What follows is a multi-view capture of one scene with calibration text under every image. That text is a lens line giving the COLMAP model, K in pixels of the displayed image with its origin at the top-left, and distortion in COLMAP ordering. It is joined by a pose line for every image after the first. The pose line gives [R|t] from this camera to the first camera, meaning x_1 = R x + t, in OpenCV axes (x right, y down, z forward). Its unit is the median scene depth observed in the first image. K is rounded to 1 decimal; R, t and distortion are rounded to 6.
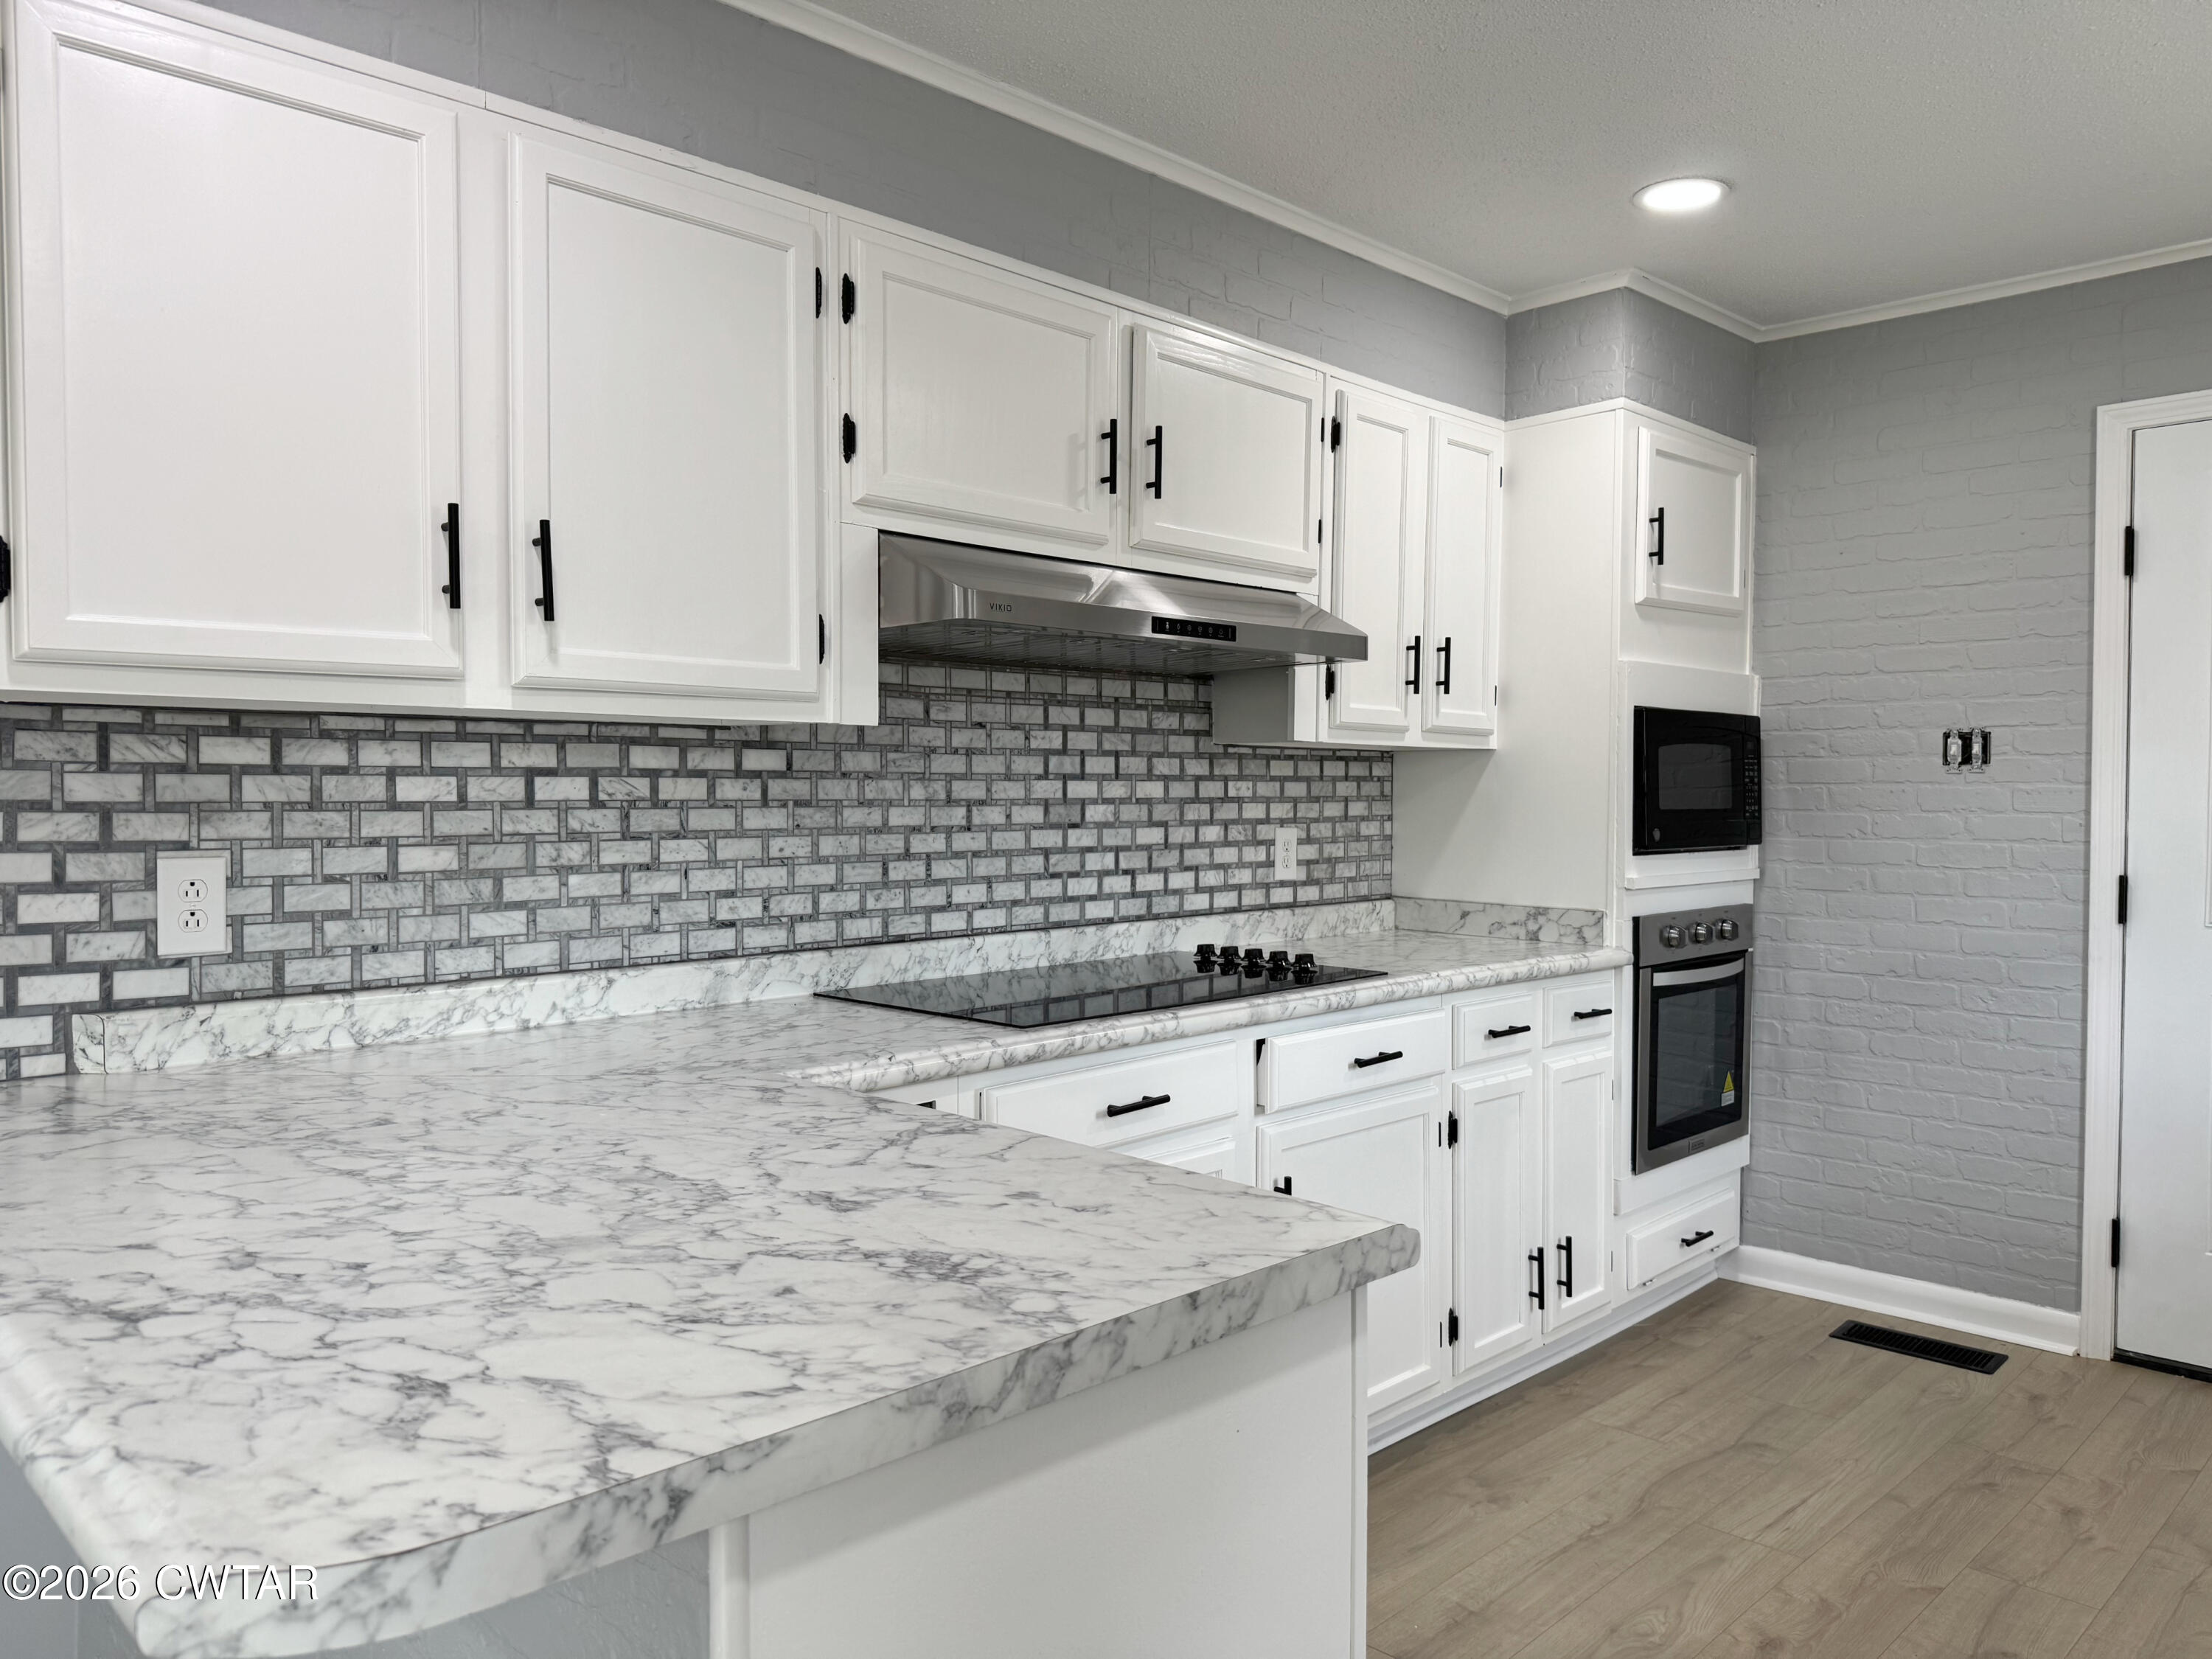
lens RADIAL K [[1603.9, 0, 1158.0], [0, 1603.9, 803.7], [0, 0, 1]] dist [0.032773, -0.048127]
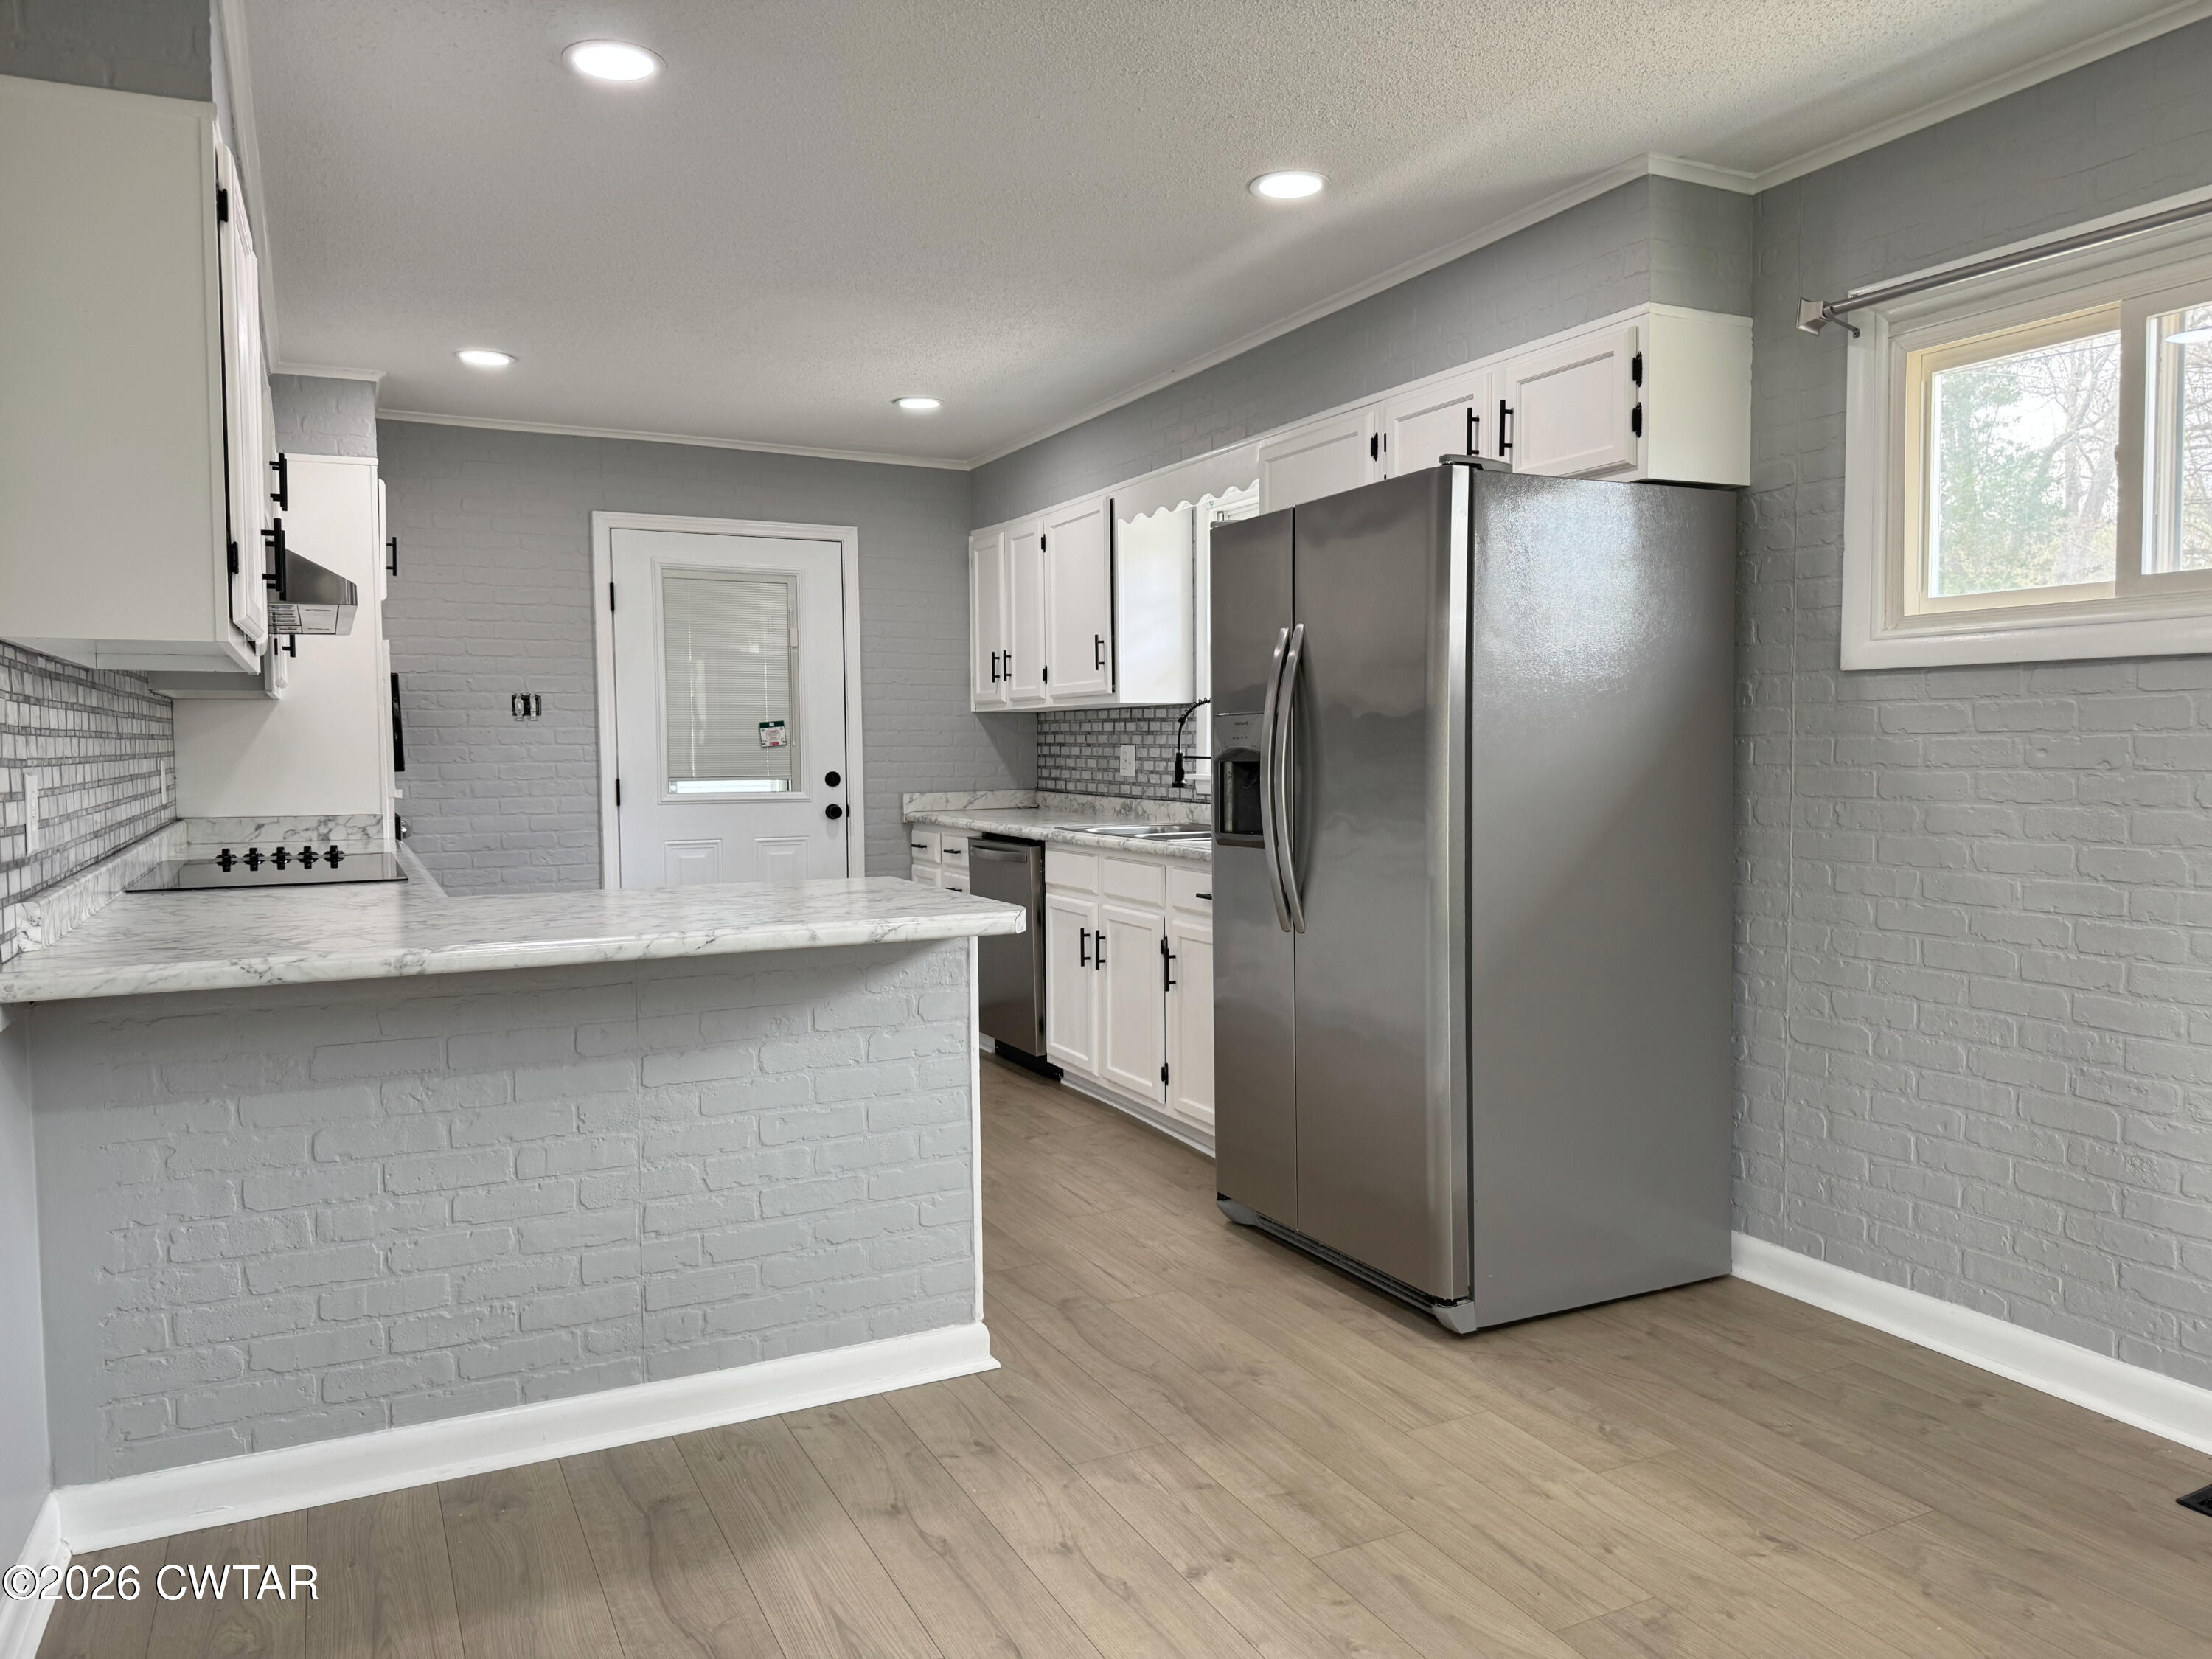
lens RADIAL K [[1603.9, 0, 1119.9], [0, 1603.9, 827.2], [0, 0, 1]] dist [0.032773, -0.048127]
pose [[0.315299, -0.056236, 0.947325, -2.484493], [0.021508, 0.998410, 0.052110, 0.047634], [-0.948749, 0.003945, 0.316007, -0.247219]]
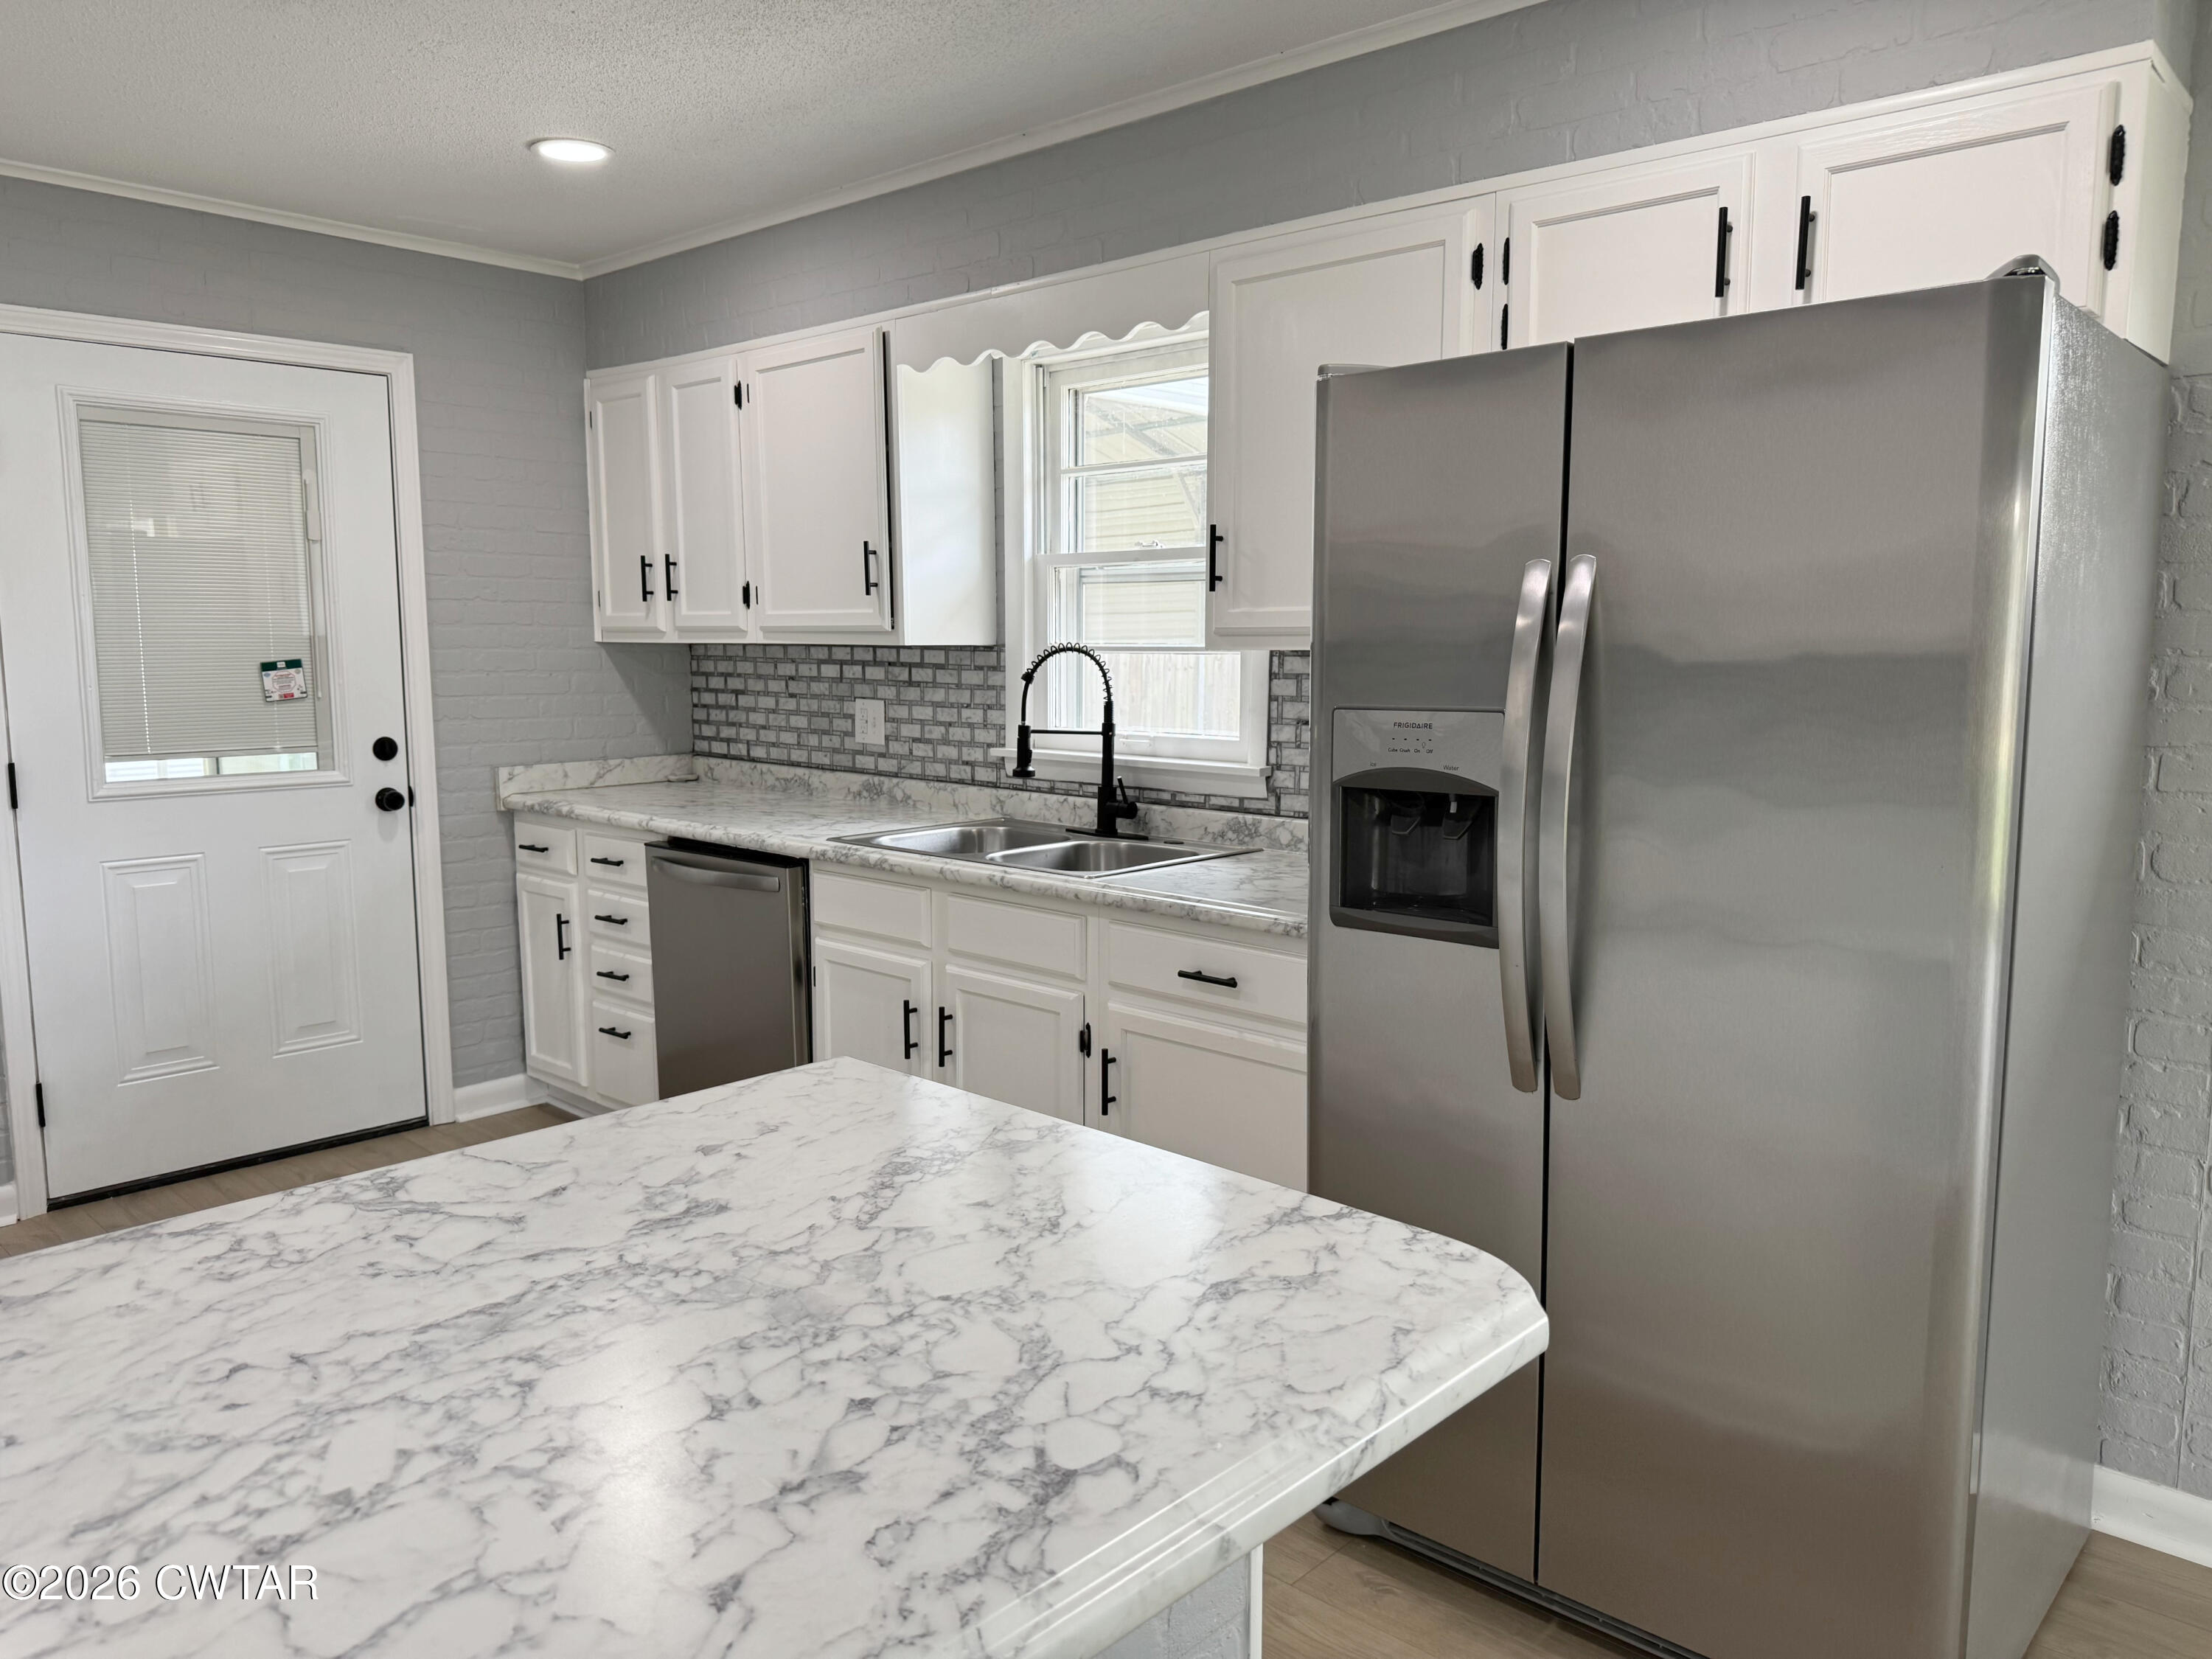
lens RADIAL K [[1603.9, 0, 1093.6], [0, 1603.9, 836.8], [0, 0, 1]] dist [0.032773, -0.048127]
pose [[-0.035909, -0.135073, 0.990185, -1.274643], [0.013679, 0.990665, 0.135634, -0.110216], [-0.999261, 0.018416, -0.033726, 0.902910]]
